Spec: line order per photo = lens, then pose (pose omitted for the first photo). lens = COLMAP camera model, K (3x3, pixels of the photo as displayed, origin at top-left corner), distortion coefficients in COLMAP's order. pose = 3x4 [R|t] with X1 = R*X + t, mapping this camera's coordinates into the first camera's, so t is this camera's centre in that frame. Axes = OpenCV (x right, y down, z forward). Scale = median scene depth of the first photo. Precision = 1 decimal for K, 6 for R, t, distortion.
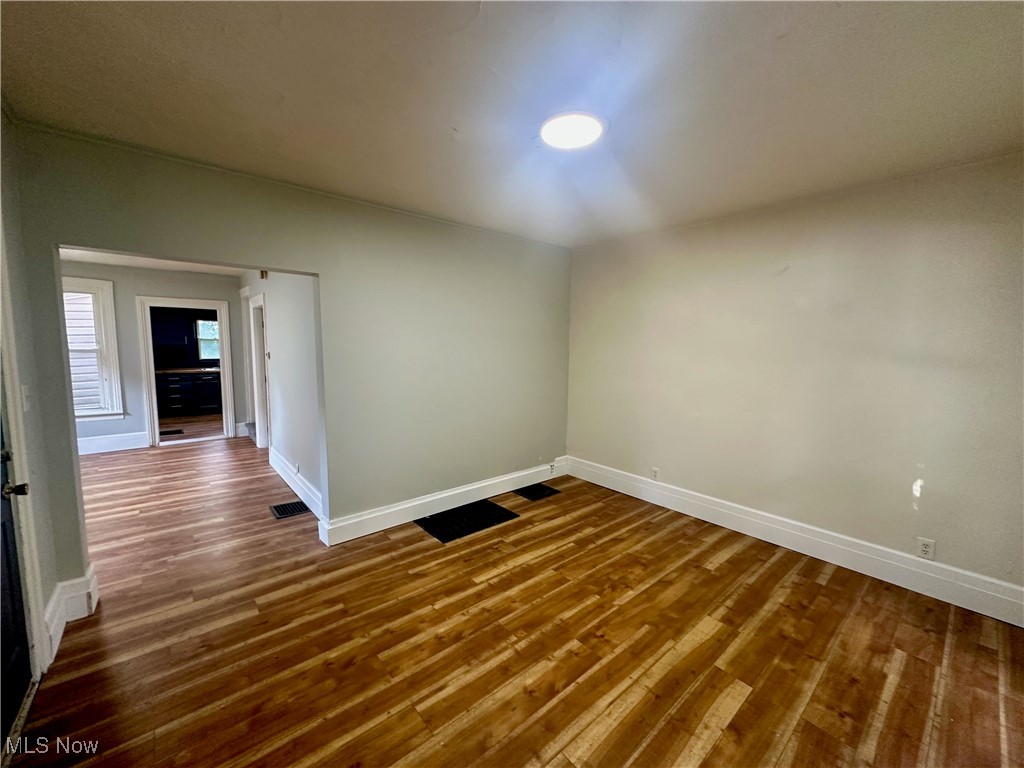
lens RADIAL K [[405.9, 0, 512.8], [0, 405.9, 383.1], [0, 0, 1]] dist [-0.006793, 0.001854]
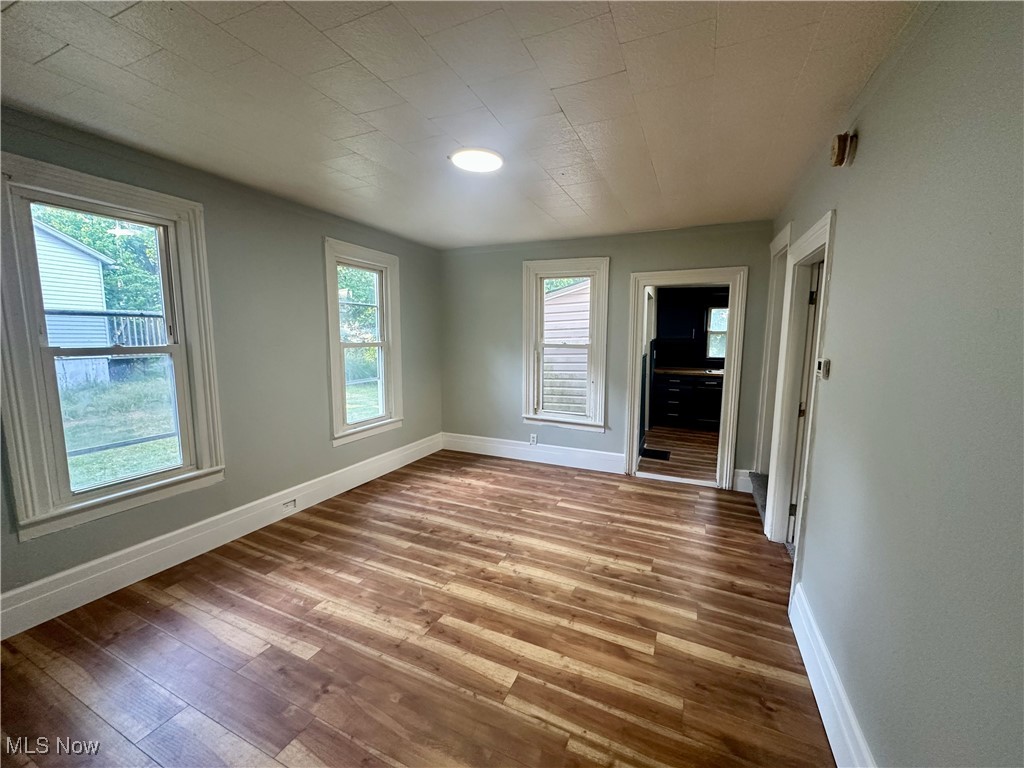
lens RADIAL K [[405.9, 0, 512.5], [0, 405.9, 384.7], [0, 0, 1]] dist [-0.006793, 0.001854]
pose [[0.423714, 0.103431, -0.899871, -0.323751], [-0.086309, 0.993549, 0.073559, -0.047597], [0.901675, 0.046498, 0.429908, 0.478854]]
